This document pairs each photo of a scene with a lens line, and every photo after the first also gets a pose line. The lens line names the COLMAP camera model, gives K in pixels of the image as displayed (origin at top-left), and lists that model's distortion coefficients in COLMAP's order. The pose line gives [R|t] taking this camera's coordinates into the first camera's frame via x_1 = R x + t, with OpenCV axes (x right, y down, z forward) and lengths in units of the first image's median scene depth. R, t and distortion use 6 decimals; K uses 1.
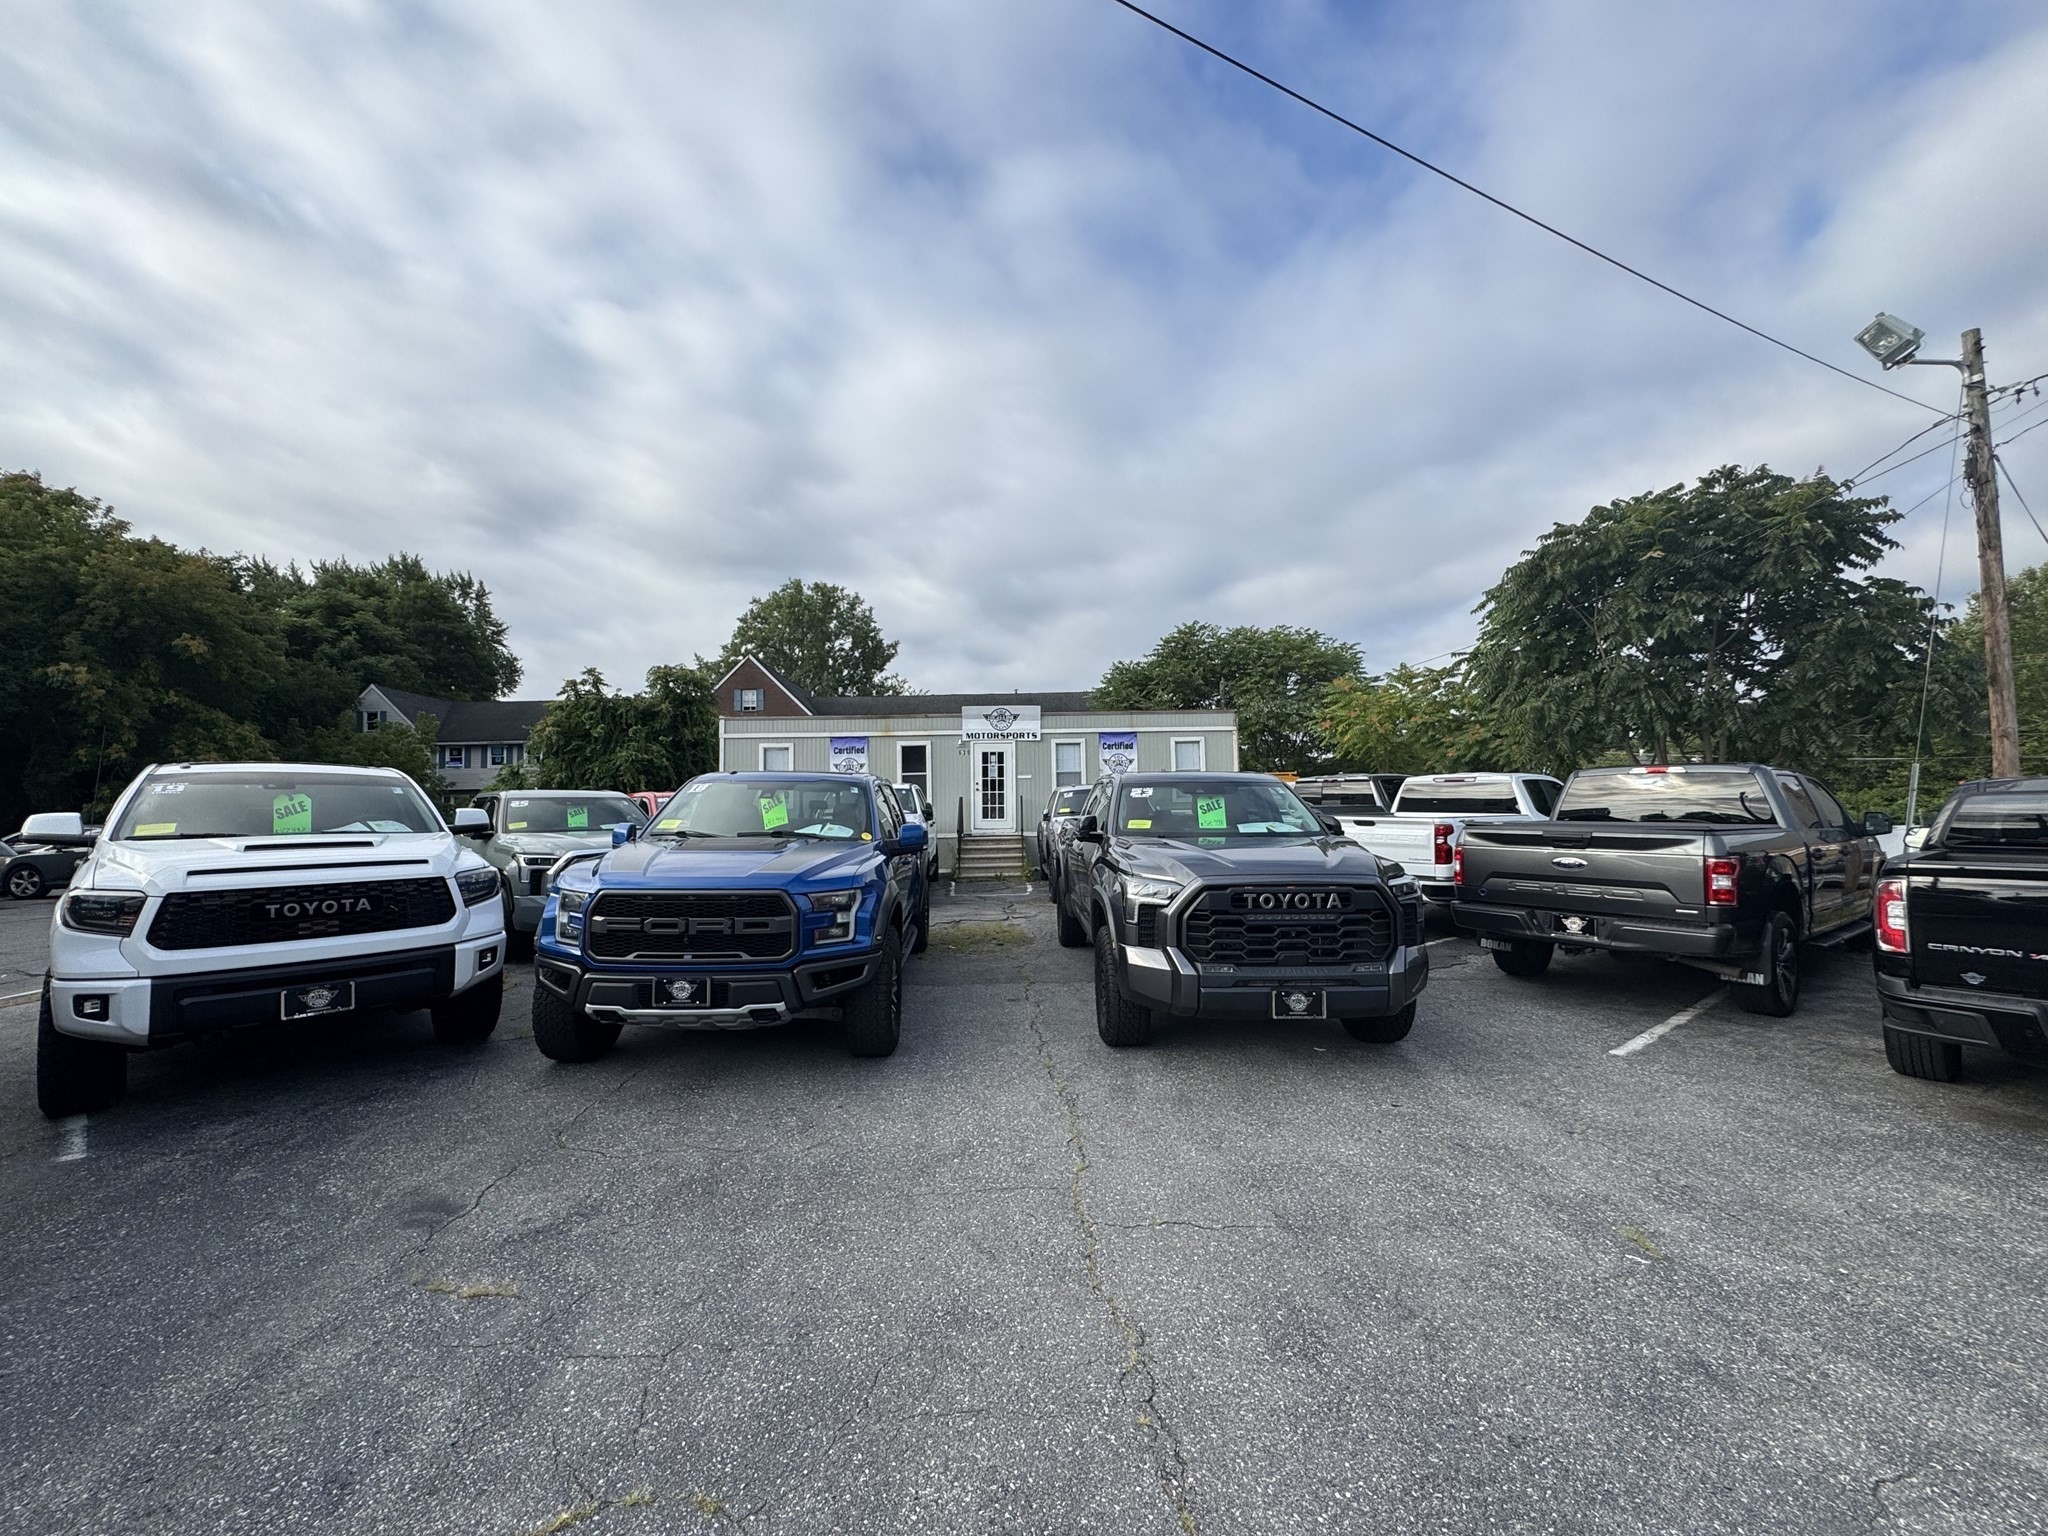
lens RADIAL K [[816.9, 0, 1023.0], [0, 816.9, 766.6], [0, 0, 1]] dist [-0.002402, -0.000126]
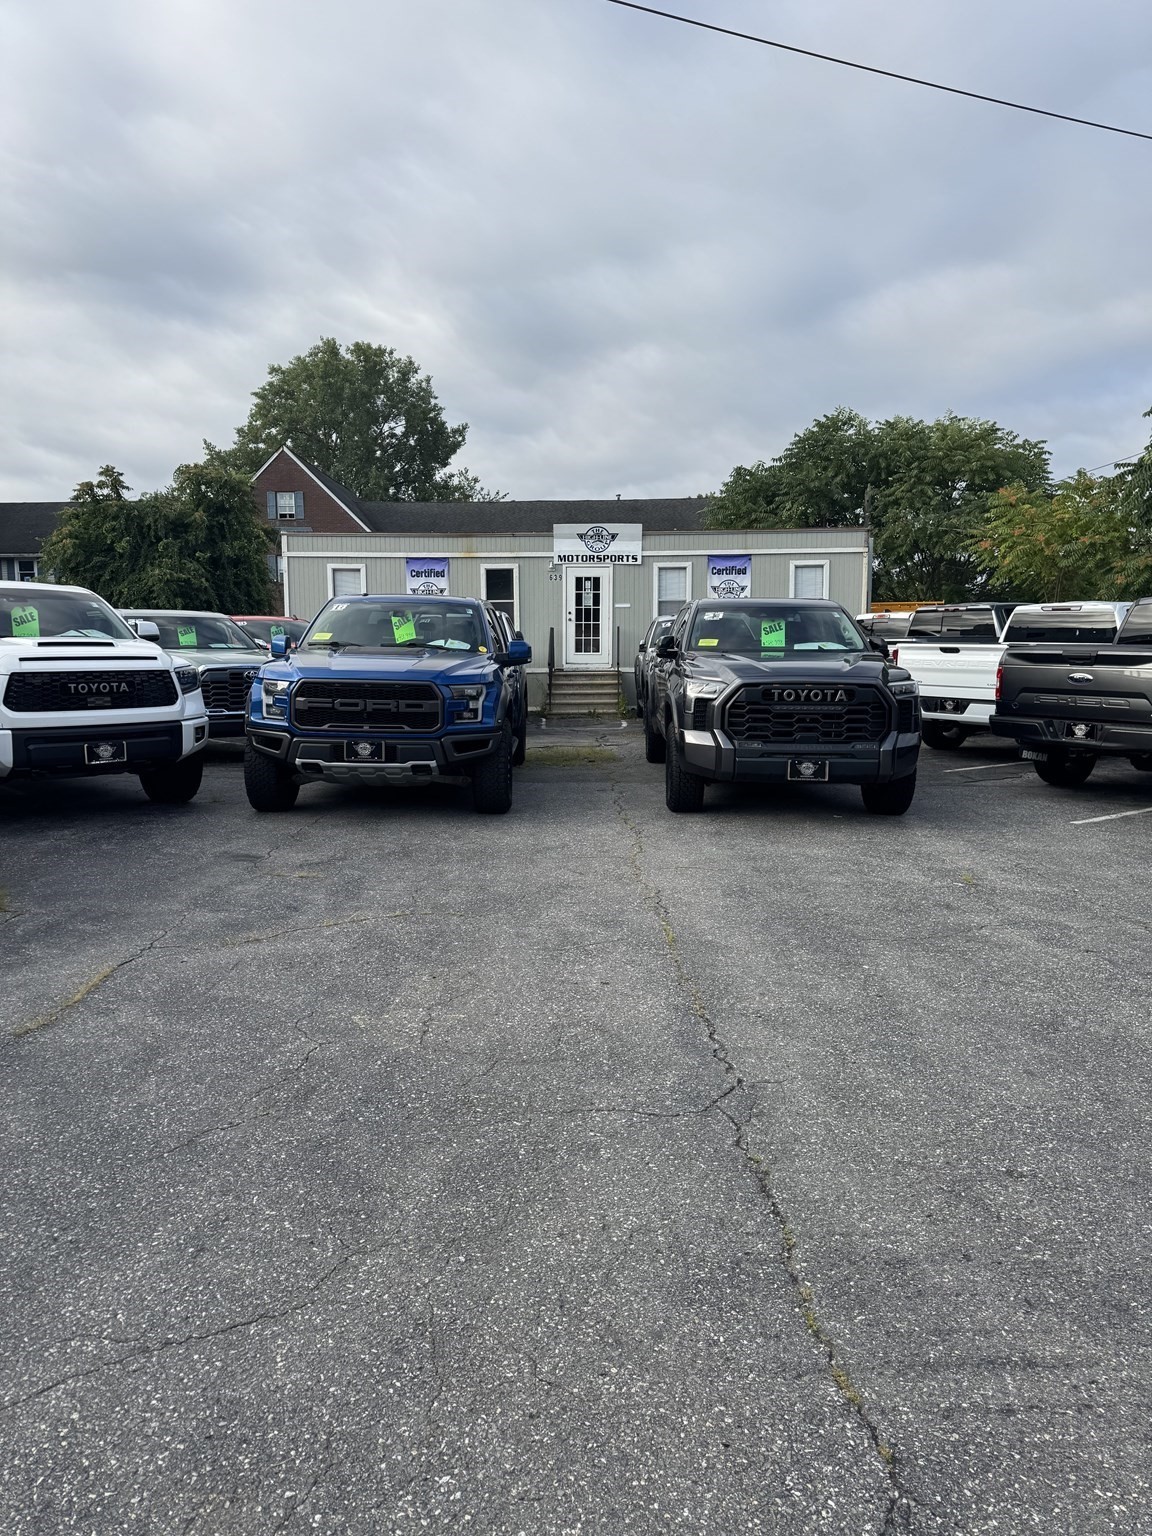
lens RADIAL K [[1071.4, 0, 576.0], [0, 1071.4, 768.0], [0, 0, 1]] dist [0.178043, -0.358874]
pose [[0.998789, 0.016878, -0.046211, 0.011808], [-0.009330, 0.987246, 0.158927, 0.001620], [0.048304, -0.158304, 0.986208, -0.276480]]
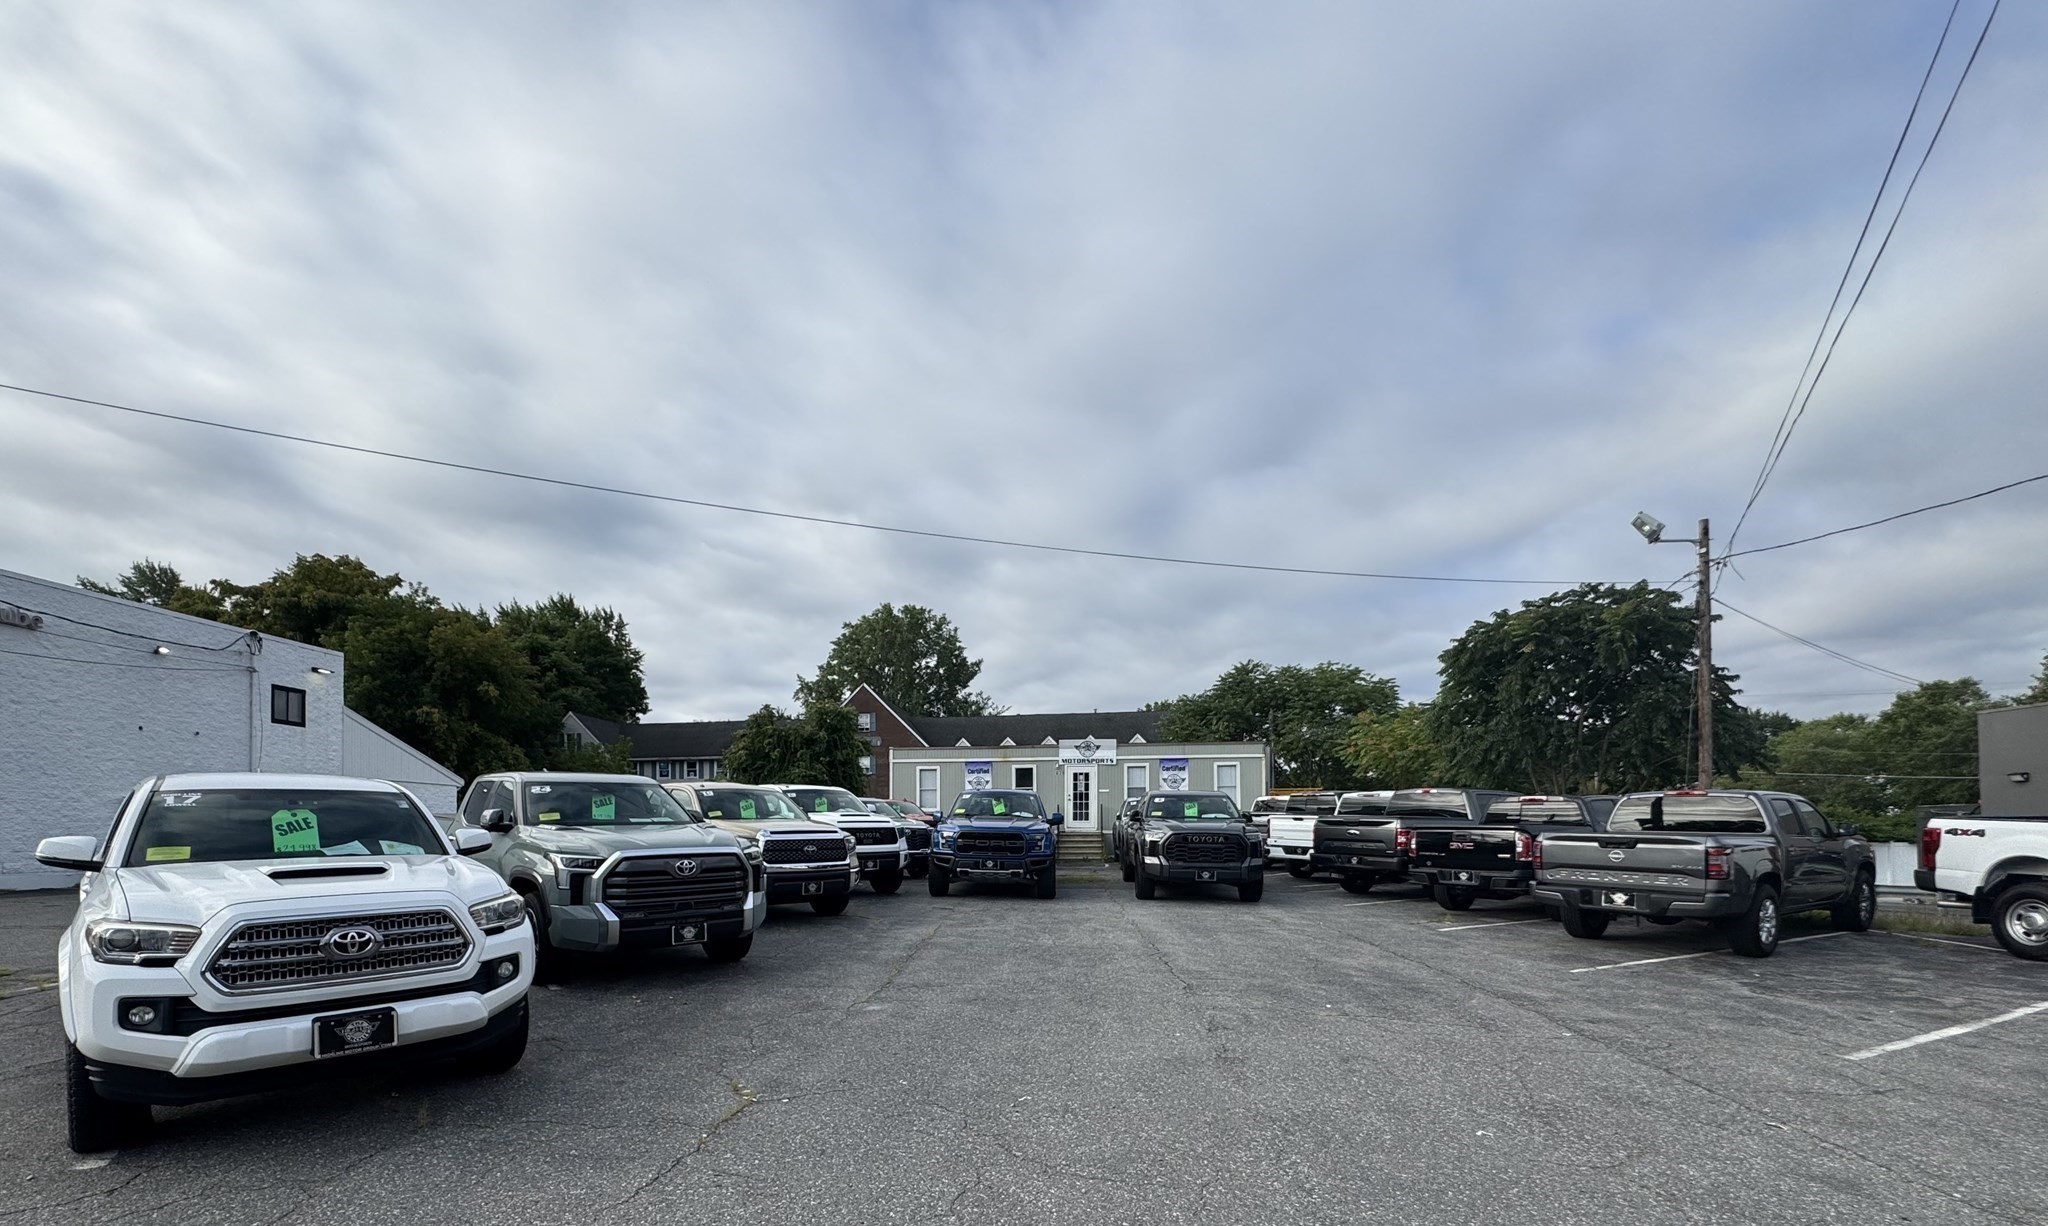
lens RADIAL K [[876.6, 0, 950.8], [0, 876.6, 814.8], [0, 0, 1]] dist [-0.000739, -0.000115]
pose [[0.985950, 0.011402, -0.166653, -0.008678], [-0.004160, 0.999034, 0.043740, -0.015082], [0.166991, -0.042432, 0.985045, -0.721741]]
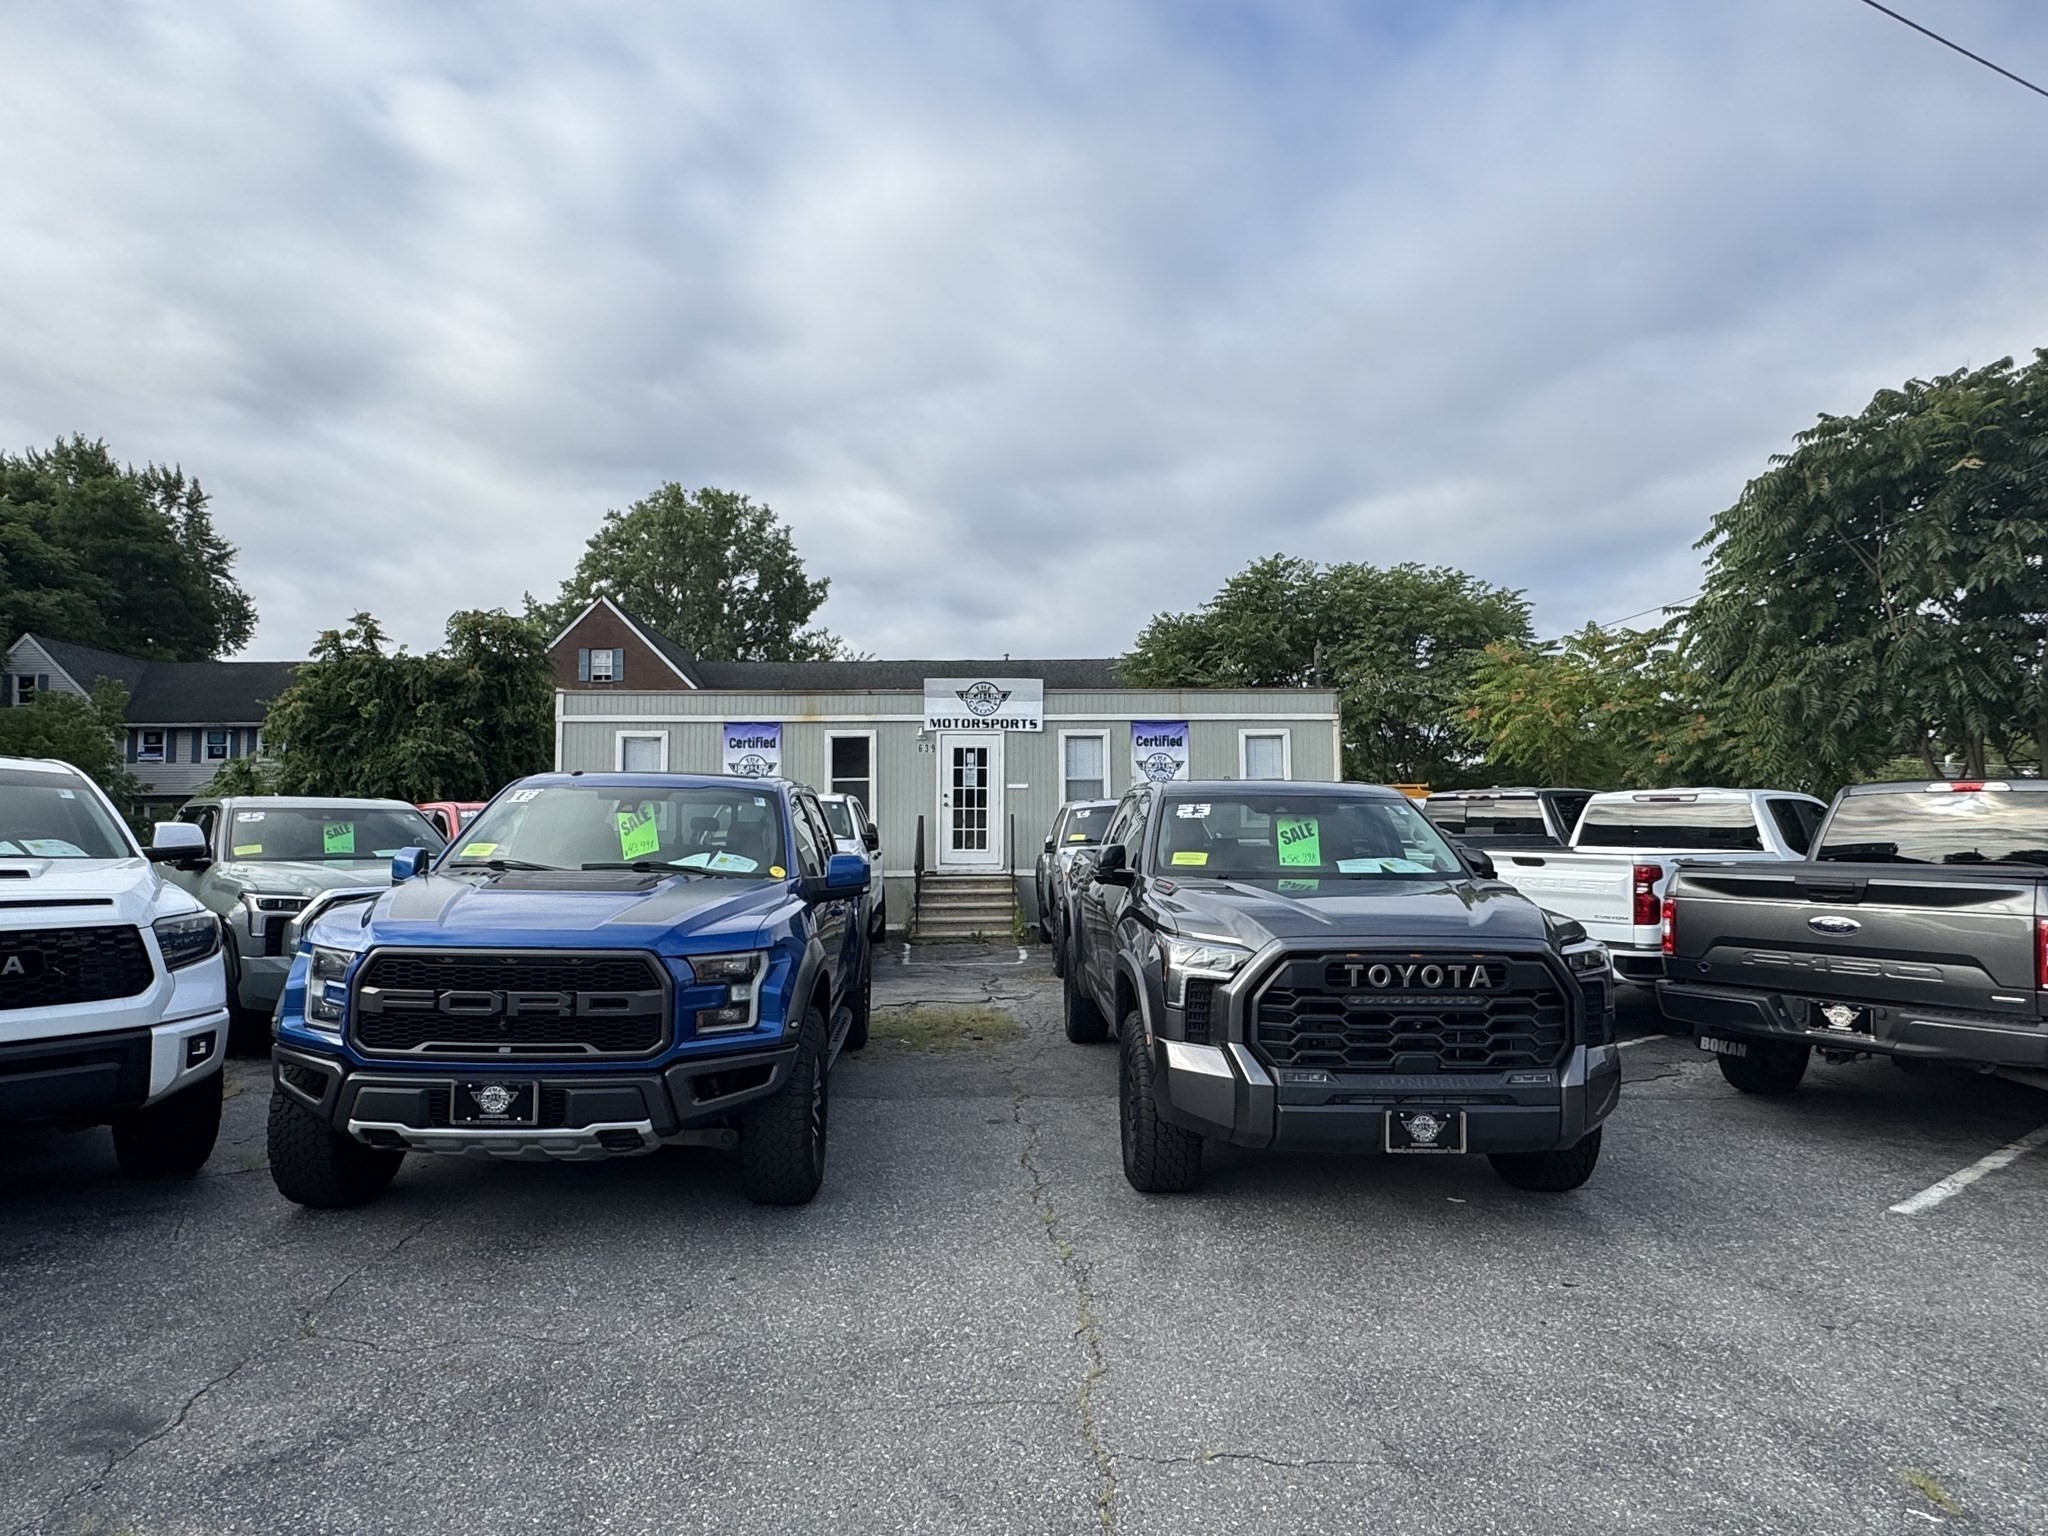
lens RADIAL K [[1237.7, 0, 1024.0], [0, 1237.7, 768.0], [0, 0, 1]] dist [-0.003095, 0.000786]
pose [[0.999901, 0.012425, 0.006585, 0.000258], [-0.012407, 0.999919, -0.002782, 0.000703], [-0.006619, 0.002700, 0.999974, -0.002087]]
